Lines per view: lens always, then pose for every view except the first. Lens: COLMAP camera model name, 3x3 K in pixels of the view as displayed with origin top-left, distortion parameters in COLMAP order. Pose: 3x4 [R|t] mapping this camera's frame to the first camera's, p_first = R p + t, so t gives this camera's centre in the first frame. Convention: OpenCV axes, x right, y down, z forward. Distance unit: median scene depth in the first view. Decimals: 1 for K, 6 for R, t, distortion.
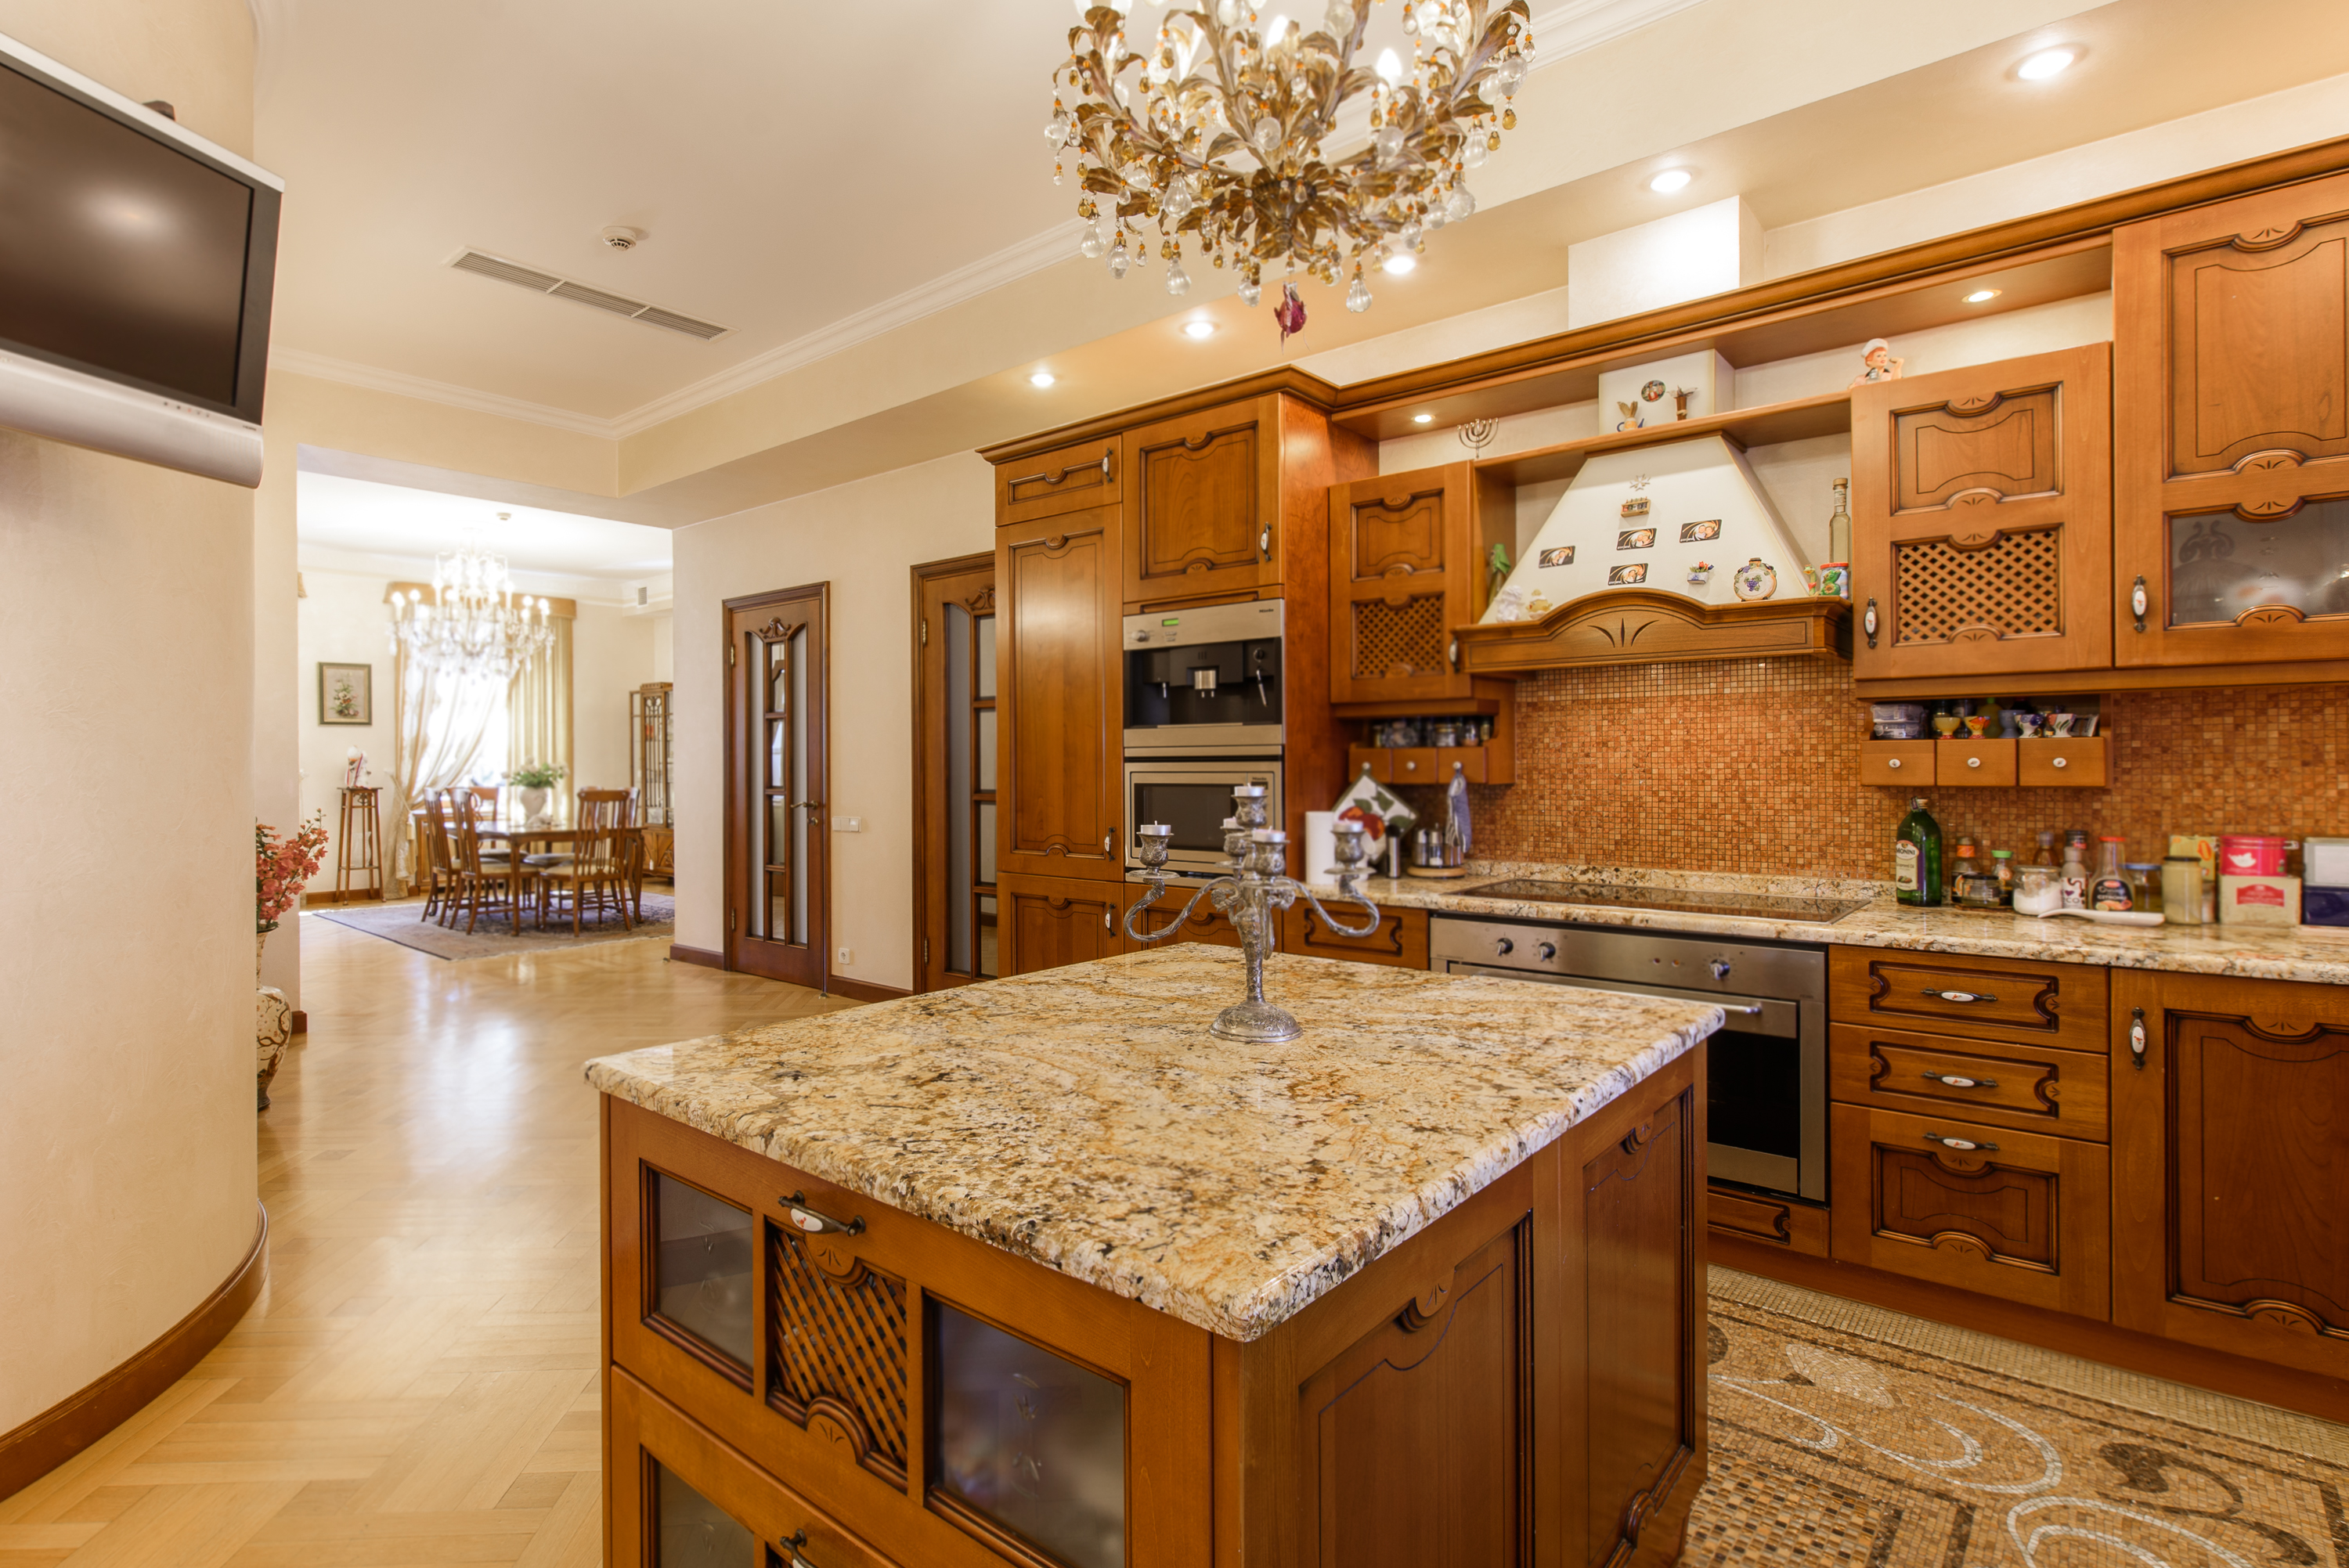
lens RADIAL K [[948.5, 0, 1175.9], [0, 948.5, 759.3], [0, 0, 1]] dist [0.000190, -0.000379]
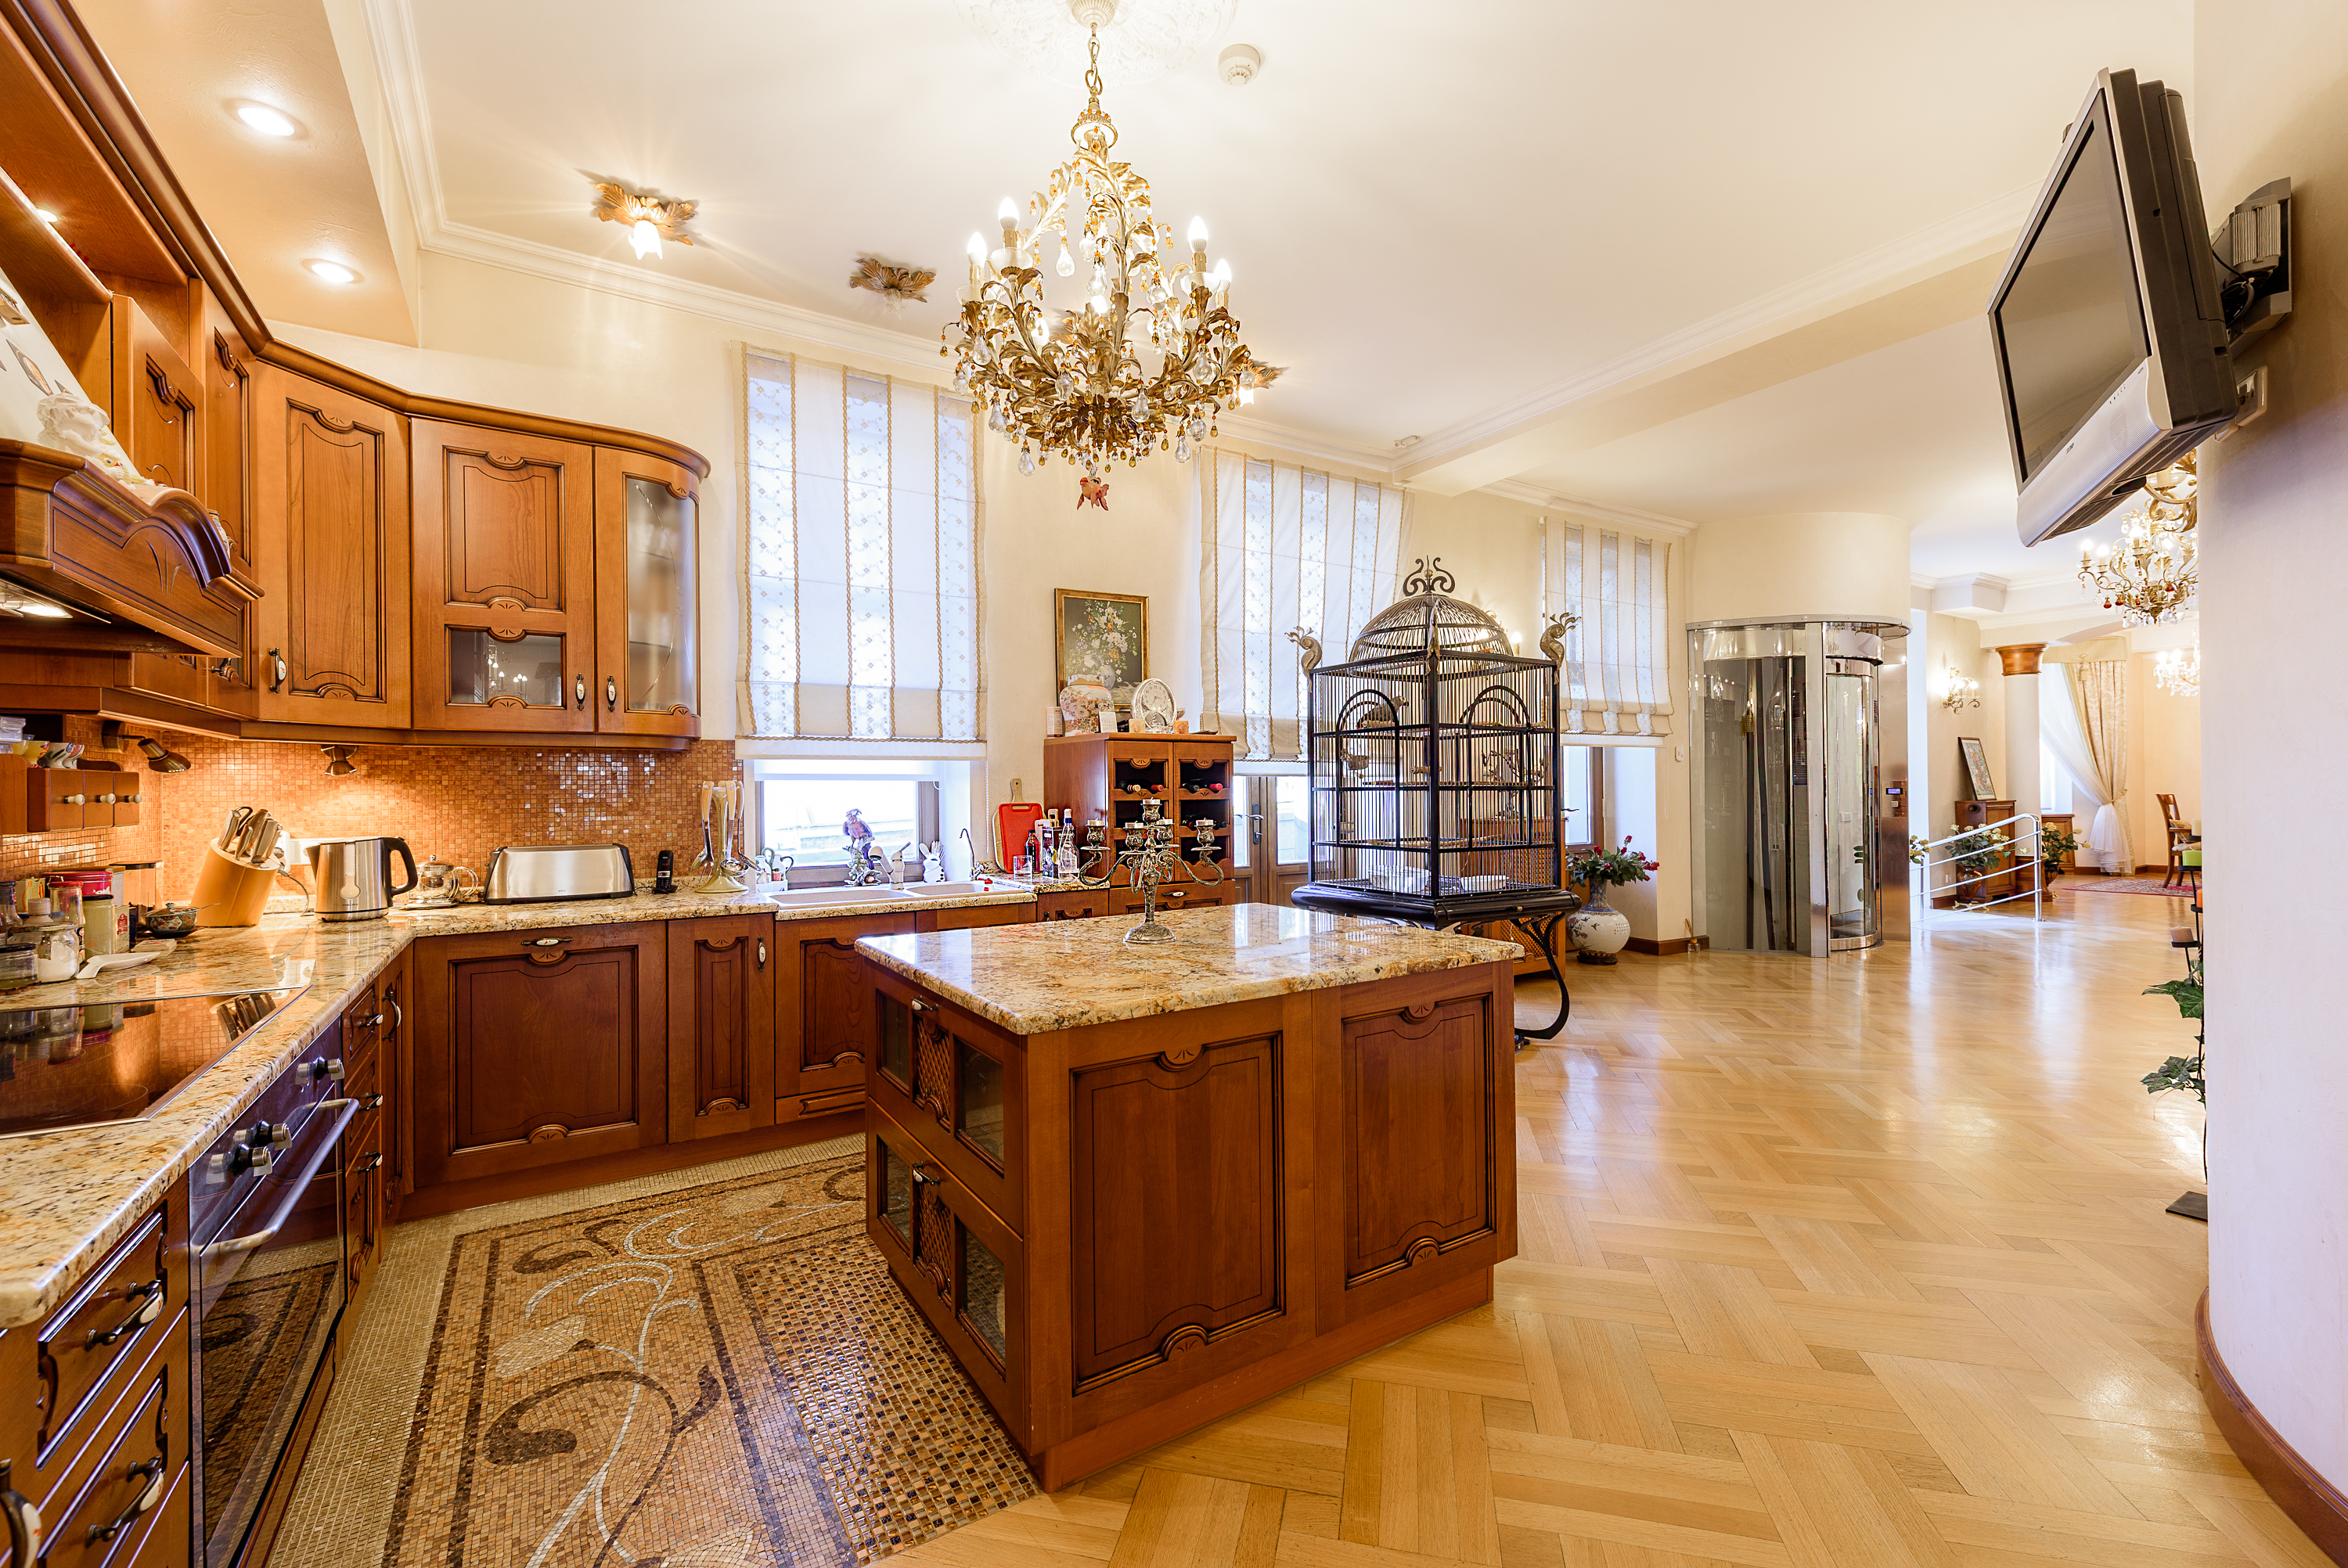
lens RADIAL K [[948.0, 0, 1174.0], [0, 948.0, 786.6], [0, 0, 1]] dist [0.000190, -0.000379]
pose [[-0.923400, 0.010880, 0.383685, -0.278325], [0.010947, 0.999938, -0.002008, 0.001365], [-0.383683, 0.002346, -0.923462, 1.149209]]
